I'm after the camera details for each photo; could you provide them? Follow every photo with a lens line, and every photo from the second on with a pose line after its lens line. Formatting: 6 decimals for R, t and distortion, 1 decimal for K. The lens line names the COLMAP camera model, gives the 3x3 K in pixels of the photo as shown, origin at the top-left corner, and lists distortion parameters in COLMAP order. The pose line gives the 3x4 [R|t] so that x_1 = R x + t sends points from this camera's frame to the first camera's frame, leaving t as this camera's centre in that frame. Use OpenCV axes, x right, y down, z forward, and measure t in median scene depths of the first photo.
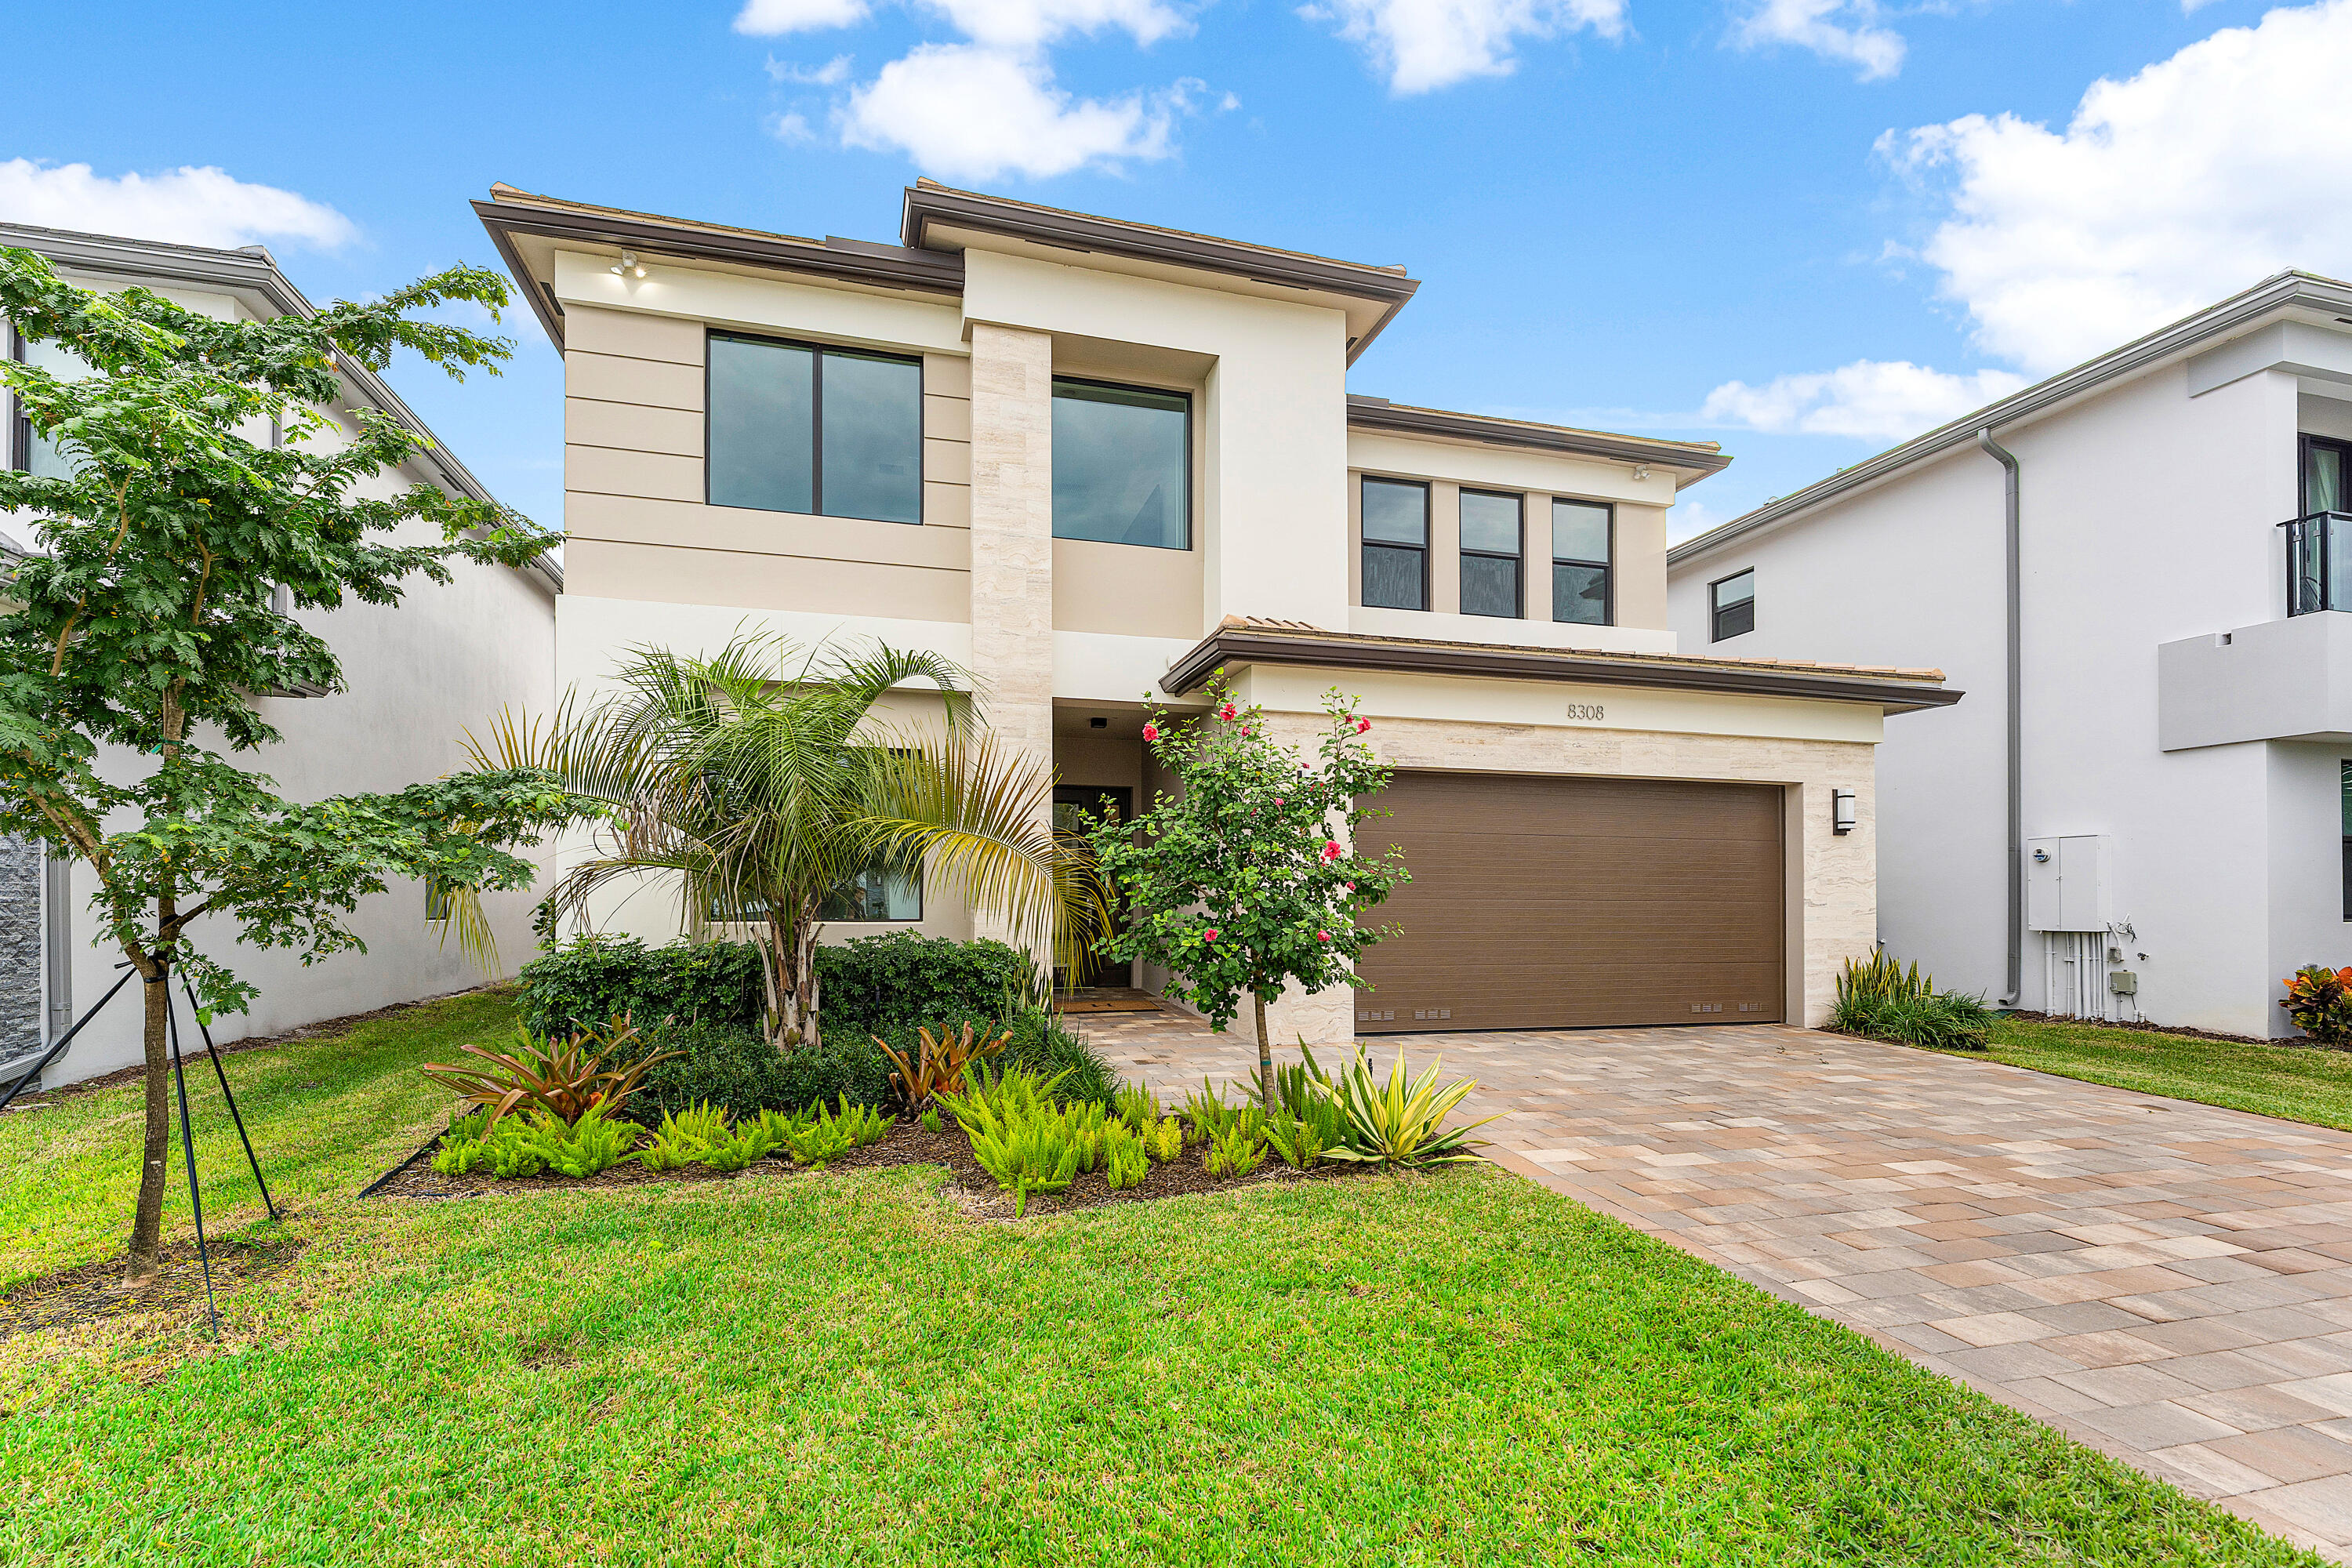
lens RADIAL K [[1066.9, 0, 1177.0], [0, 1066.9, 880.4], [0, 0, 1]] dist [-0.002799, -0.000170]
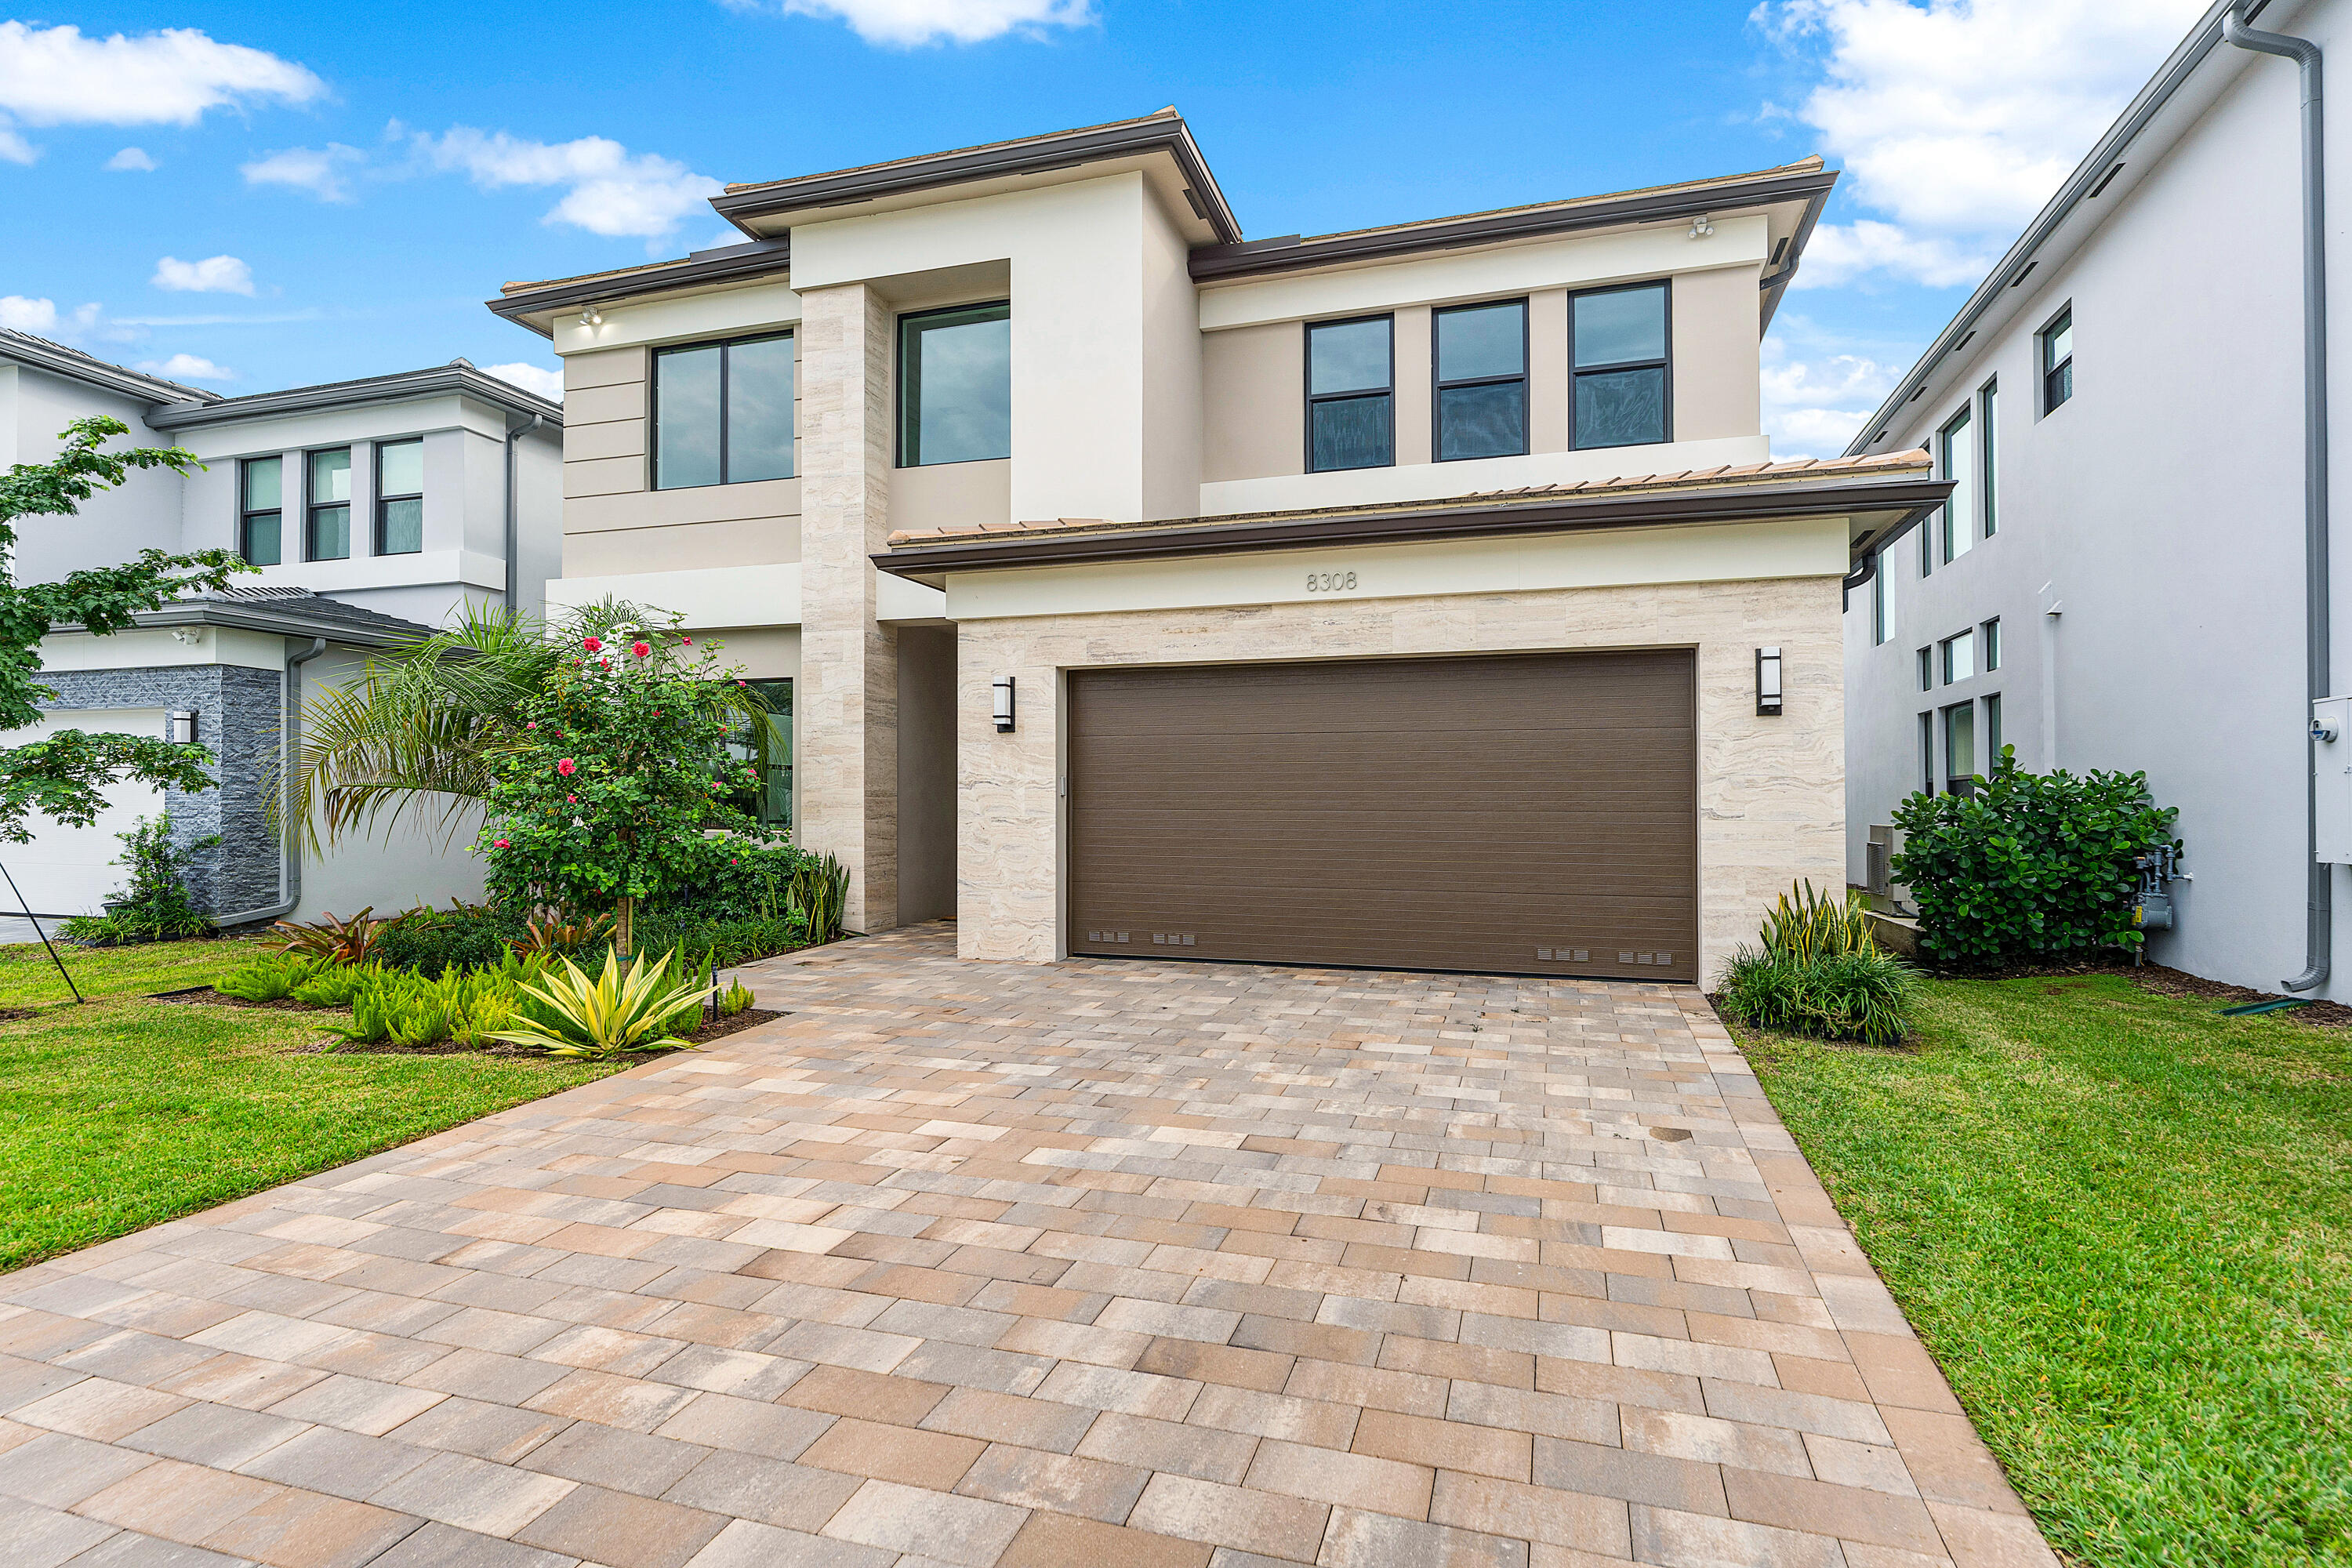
lens RADIAL K [[1160.9, 0, 1176.0], [0, 1160.9, 784.0], [0, 0, 1]] dist [-0.001856, 0.000128]
pose [[0.845151, -0.013034, -0.534368, 0.764070], [0.010757, 0.999915, -0.007376, 0.003276], [0.534419, 0.000485, 0.845219, 0.182964]]
